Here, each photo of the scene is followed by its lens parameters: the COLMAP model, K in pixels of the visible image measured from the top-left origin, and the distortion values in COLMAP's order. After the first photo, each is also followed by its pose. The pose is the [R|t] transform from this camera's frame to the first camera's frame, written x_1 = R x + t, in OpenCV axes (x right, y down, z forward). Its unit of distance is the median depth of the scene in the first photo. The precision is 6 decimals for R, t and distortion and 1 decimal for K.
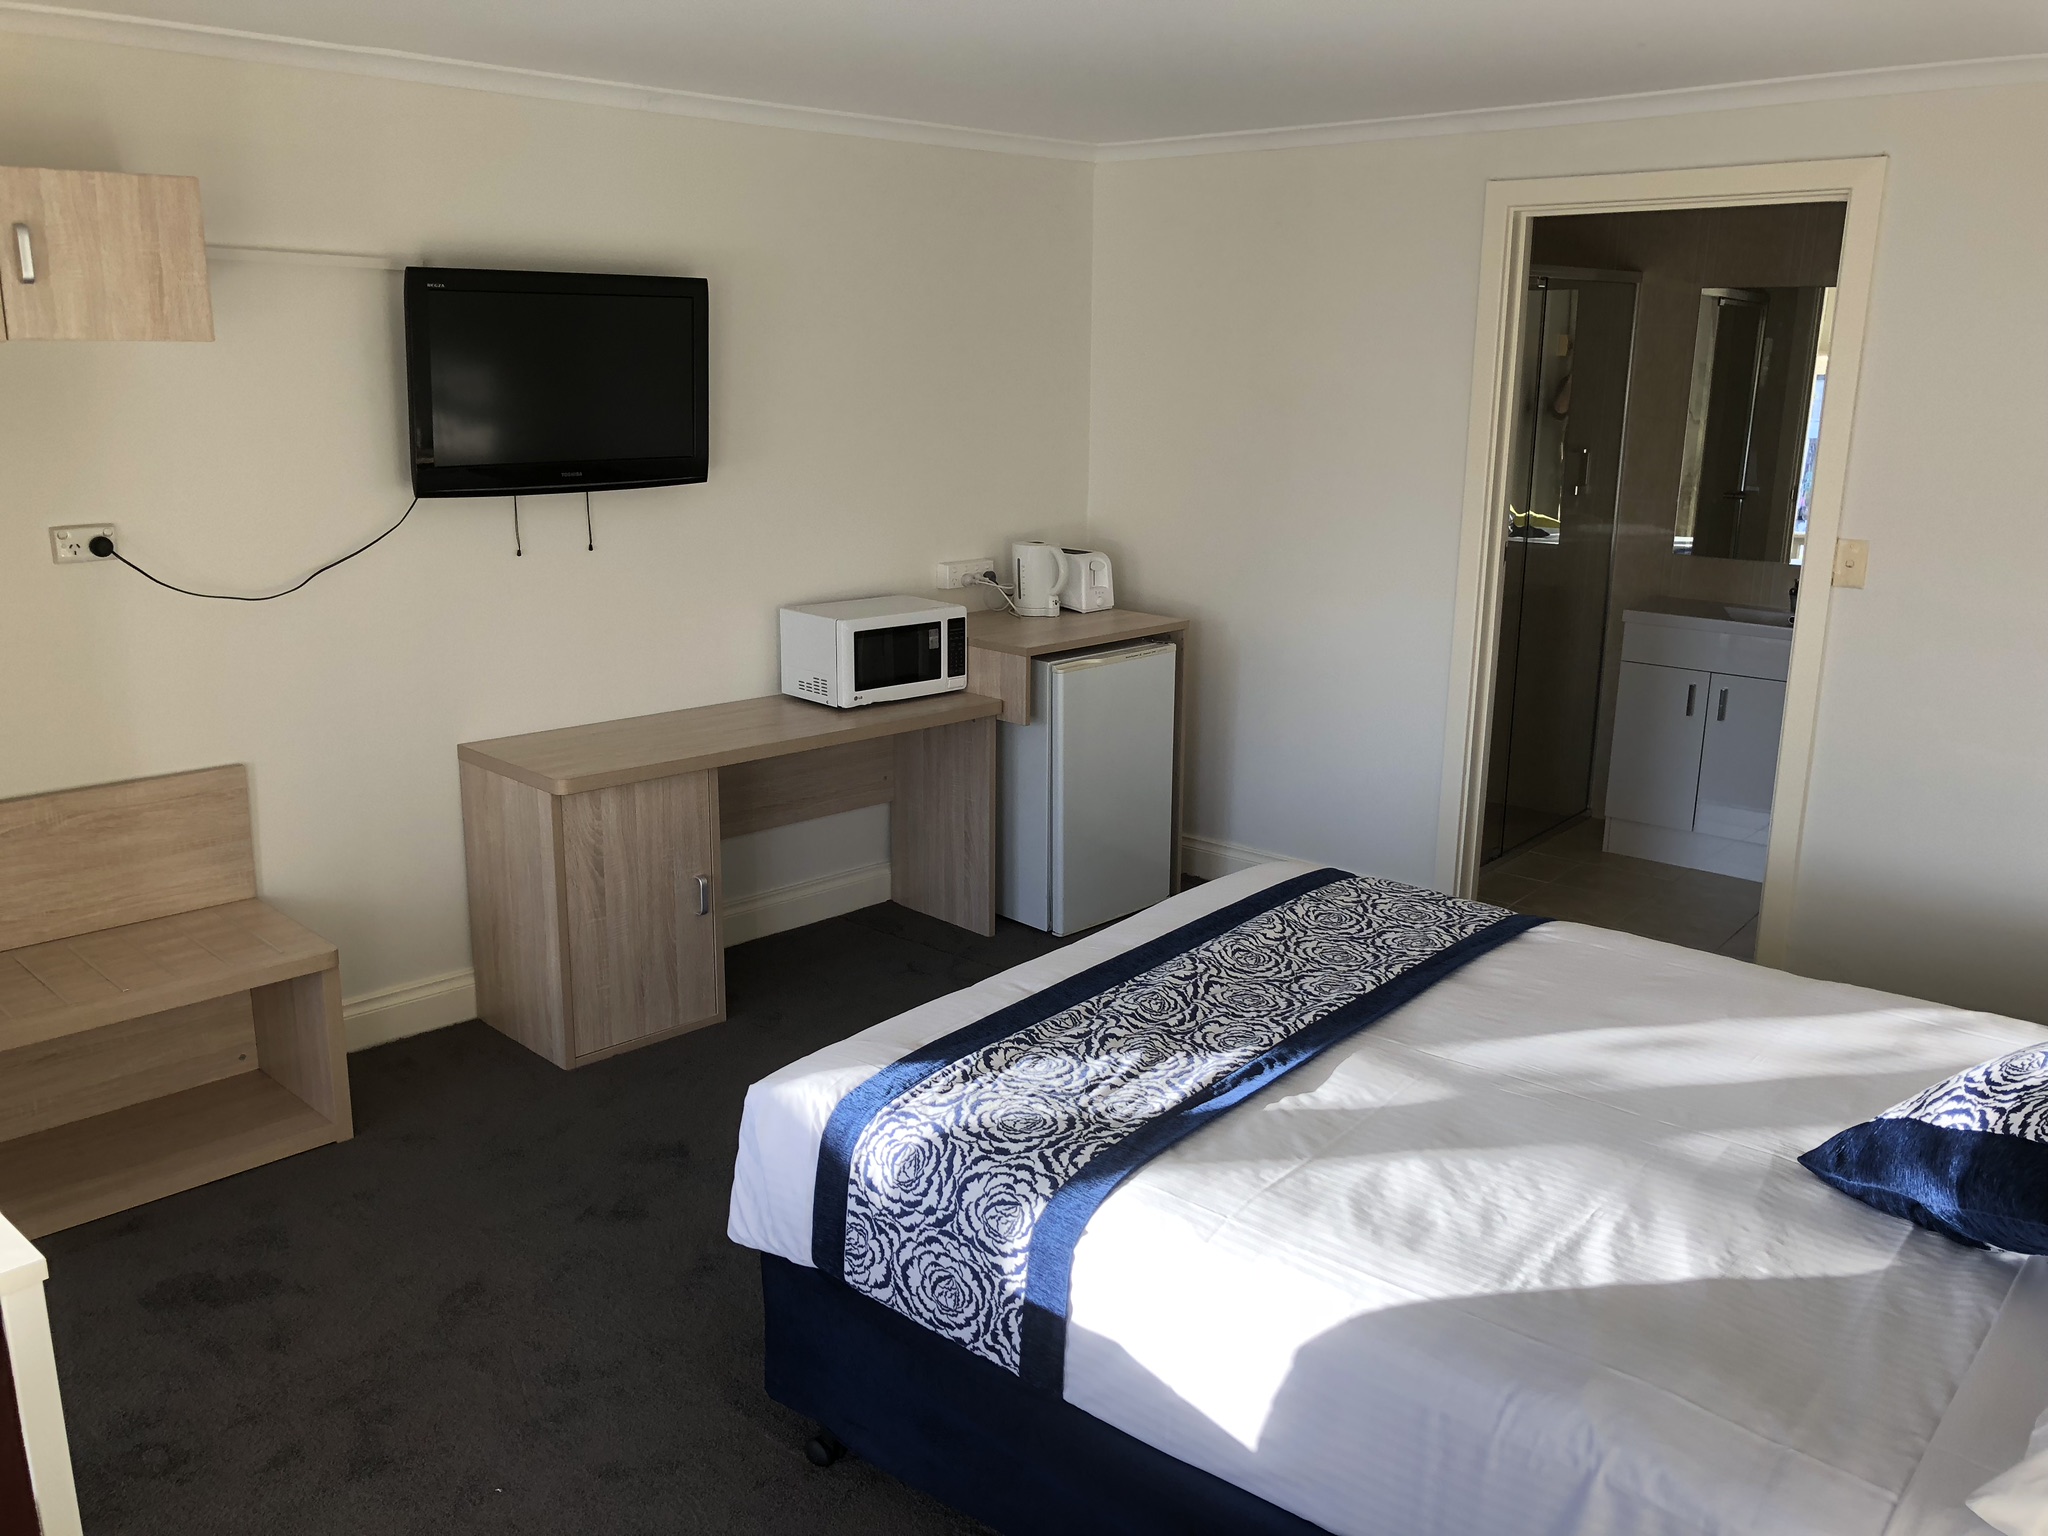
lens RADIAL K [[1693.1, 0, 1034.8], [0, 1693.1, 752.6], [0, 0, 1]] dist [0.046474, -0.041684]
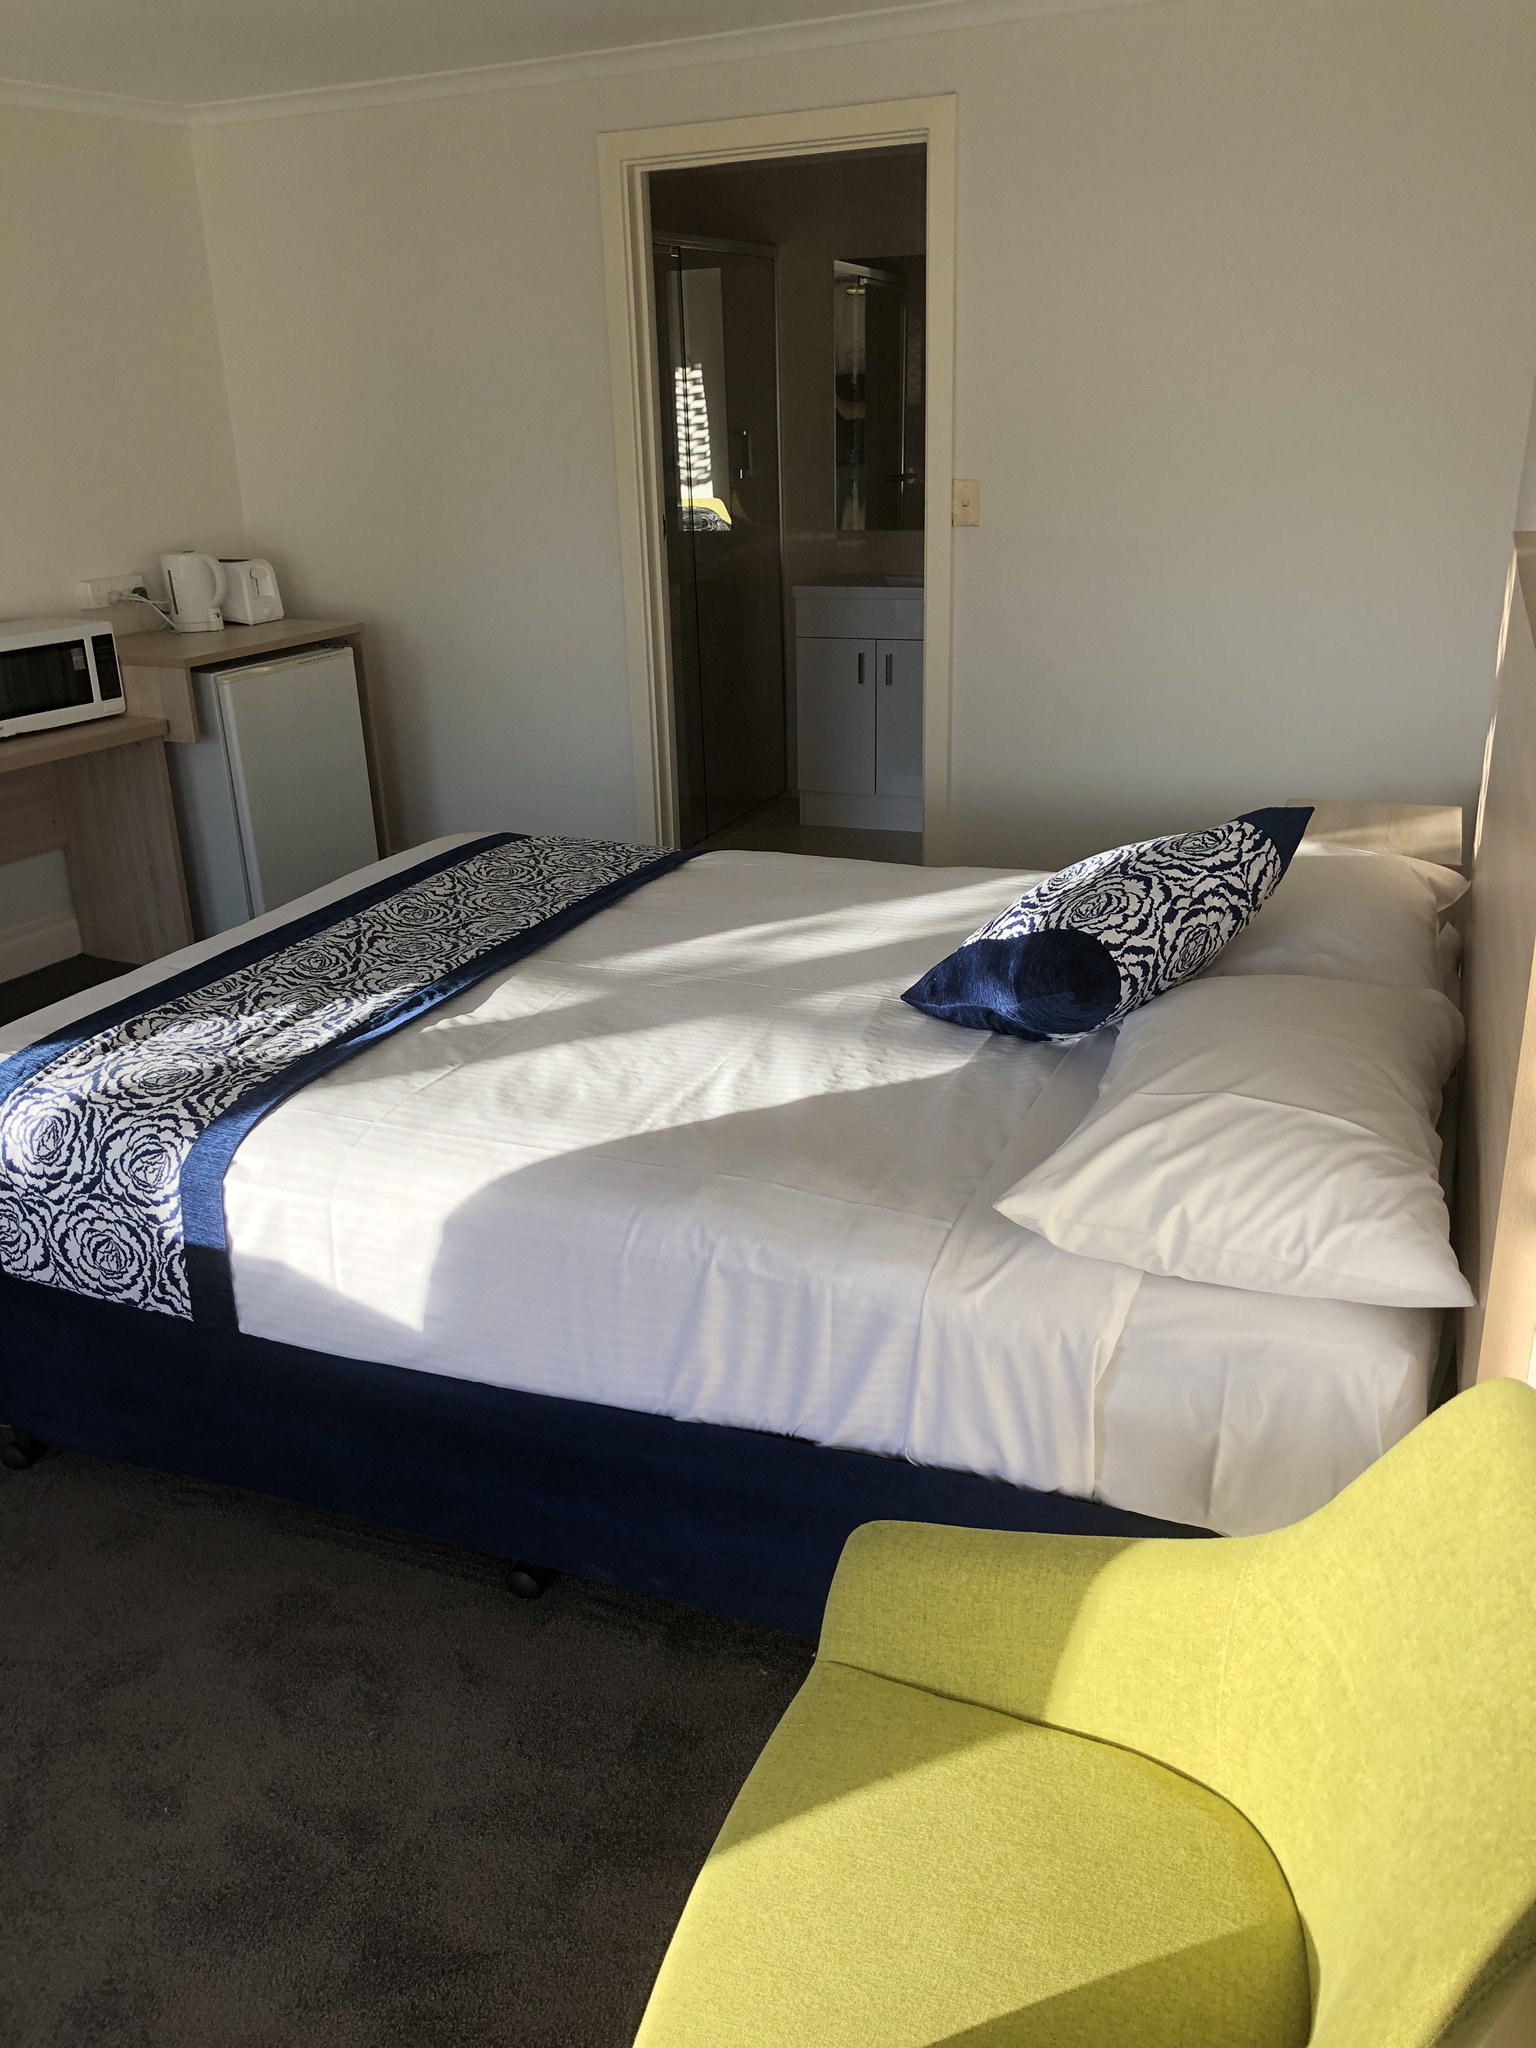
lens RADIAL K [[1693.1, 0, 782.7], [0, 1693.1, 1015.0], [0, 0, 1]] dist [0.046474, -0.041684]
pose [[0.956534, -0.137617, 0.257107, 0.086304], [0.107894, 0.986094, 0.126404, 0.098673], [-0.270927, -0.093169, 0.958080, -0.030350]]
